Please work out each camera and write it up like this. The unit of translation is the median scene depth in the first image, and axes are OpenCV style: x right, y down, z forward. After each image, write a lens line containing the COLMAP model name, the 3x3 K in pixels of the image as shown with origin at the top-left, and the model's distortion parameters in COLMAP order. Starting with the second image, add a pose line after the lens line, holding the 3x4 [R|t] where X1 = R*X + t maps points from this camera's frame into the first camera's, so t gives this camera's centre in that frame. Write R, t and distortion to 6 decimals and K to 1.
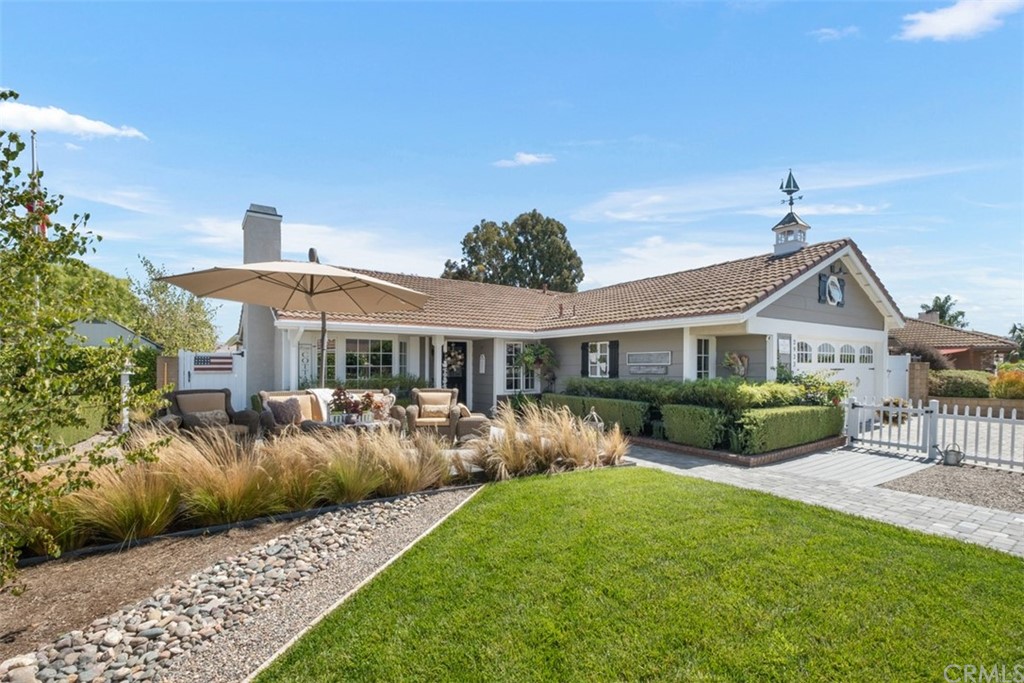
lens RADIAL K [[456.9, 0, 518.9], [0, 456.9, 359.4], [0, 0, 1]] dist [-0.003591, -0.000145]
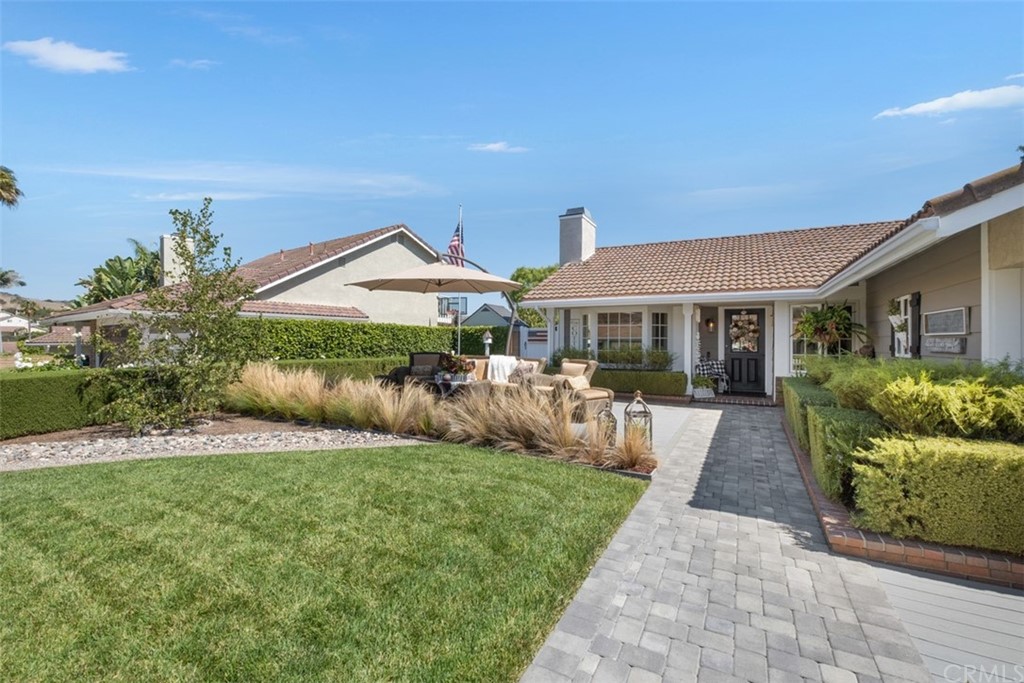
lens RADIAL K [[450.4, 0, 504.9], [0, 450.4, 338.7], [0, 0, 1]] dist [-0.001764, 0.000022]
pose [[0.458393, 0.000348, -0.888750, 0.459850], [0.010738, 0.999925, 0.005930, 0.006819], [0.888685, -0.012262, 0.458354, 0.298337]]
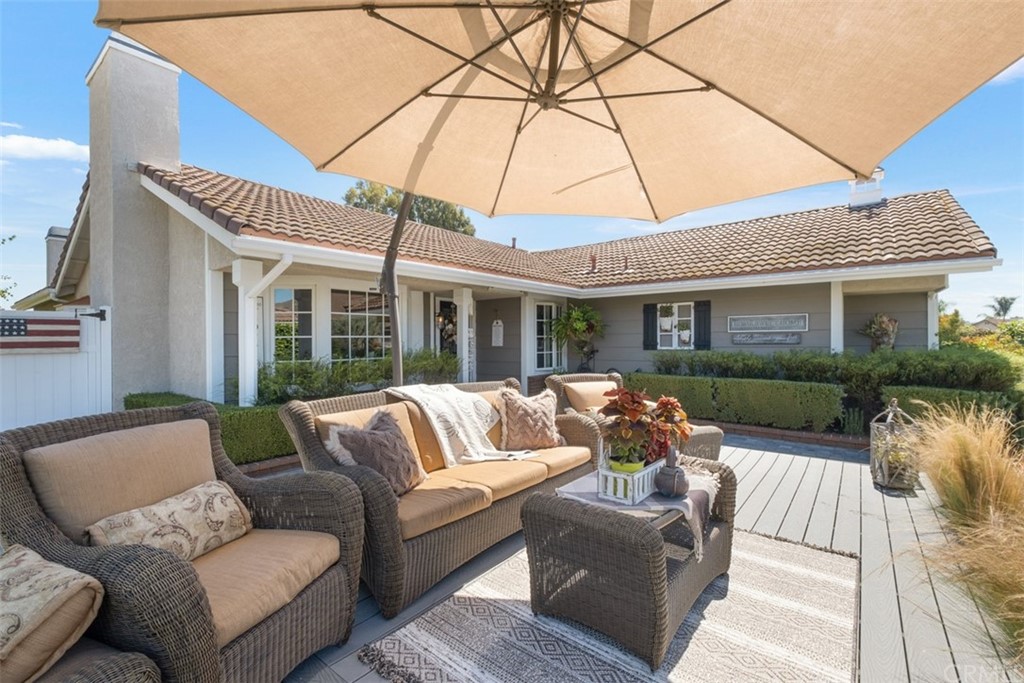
lens RADIAL K [[450.4, 0, 515.8], [0, 450.4, 336.9], [0, 0, 1]] dist [-0.001764, 0.000022]
pose [[0.956692, -0.006741, 0.291024, -0.303159], [0.003779, 0.999935, 0.010737, 0.009441], [-0.291078, -0.009172, 0.956655, 0.370038]]
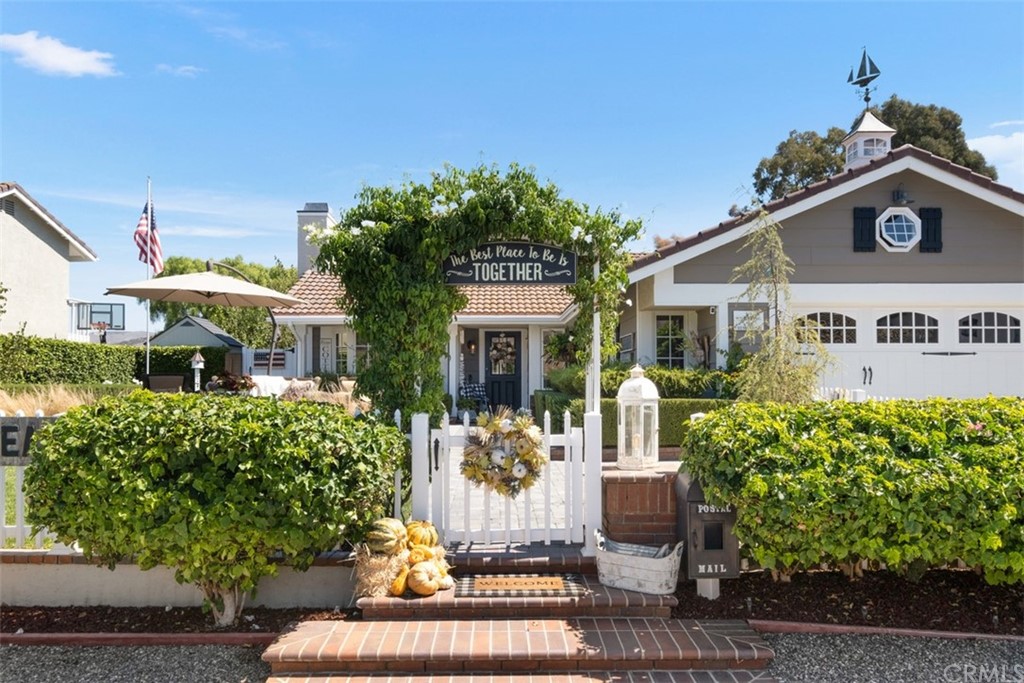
lens RADIAL K [[746.0, 0, 509.2], [0, 746.0, 343.4], [0, 0, 1]] dist [0.002432, 0.000709]
pose [[0.835664, -0.026457, -0.548604, 0.737013], [0.009327, 0.999379, -0.033988, 0.034844], [0.549162, 0.023286, 0.835391, -0.148489]]
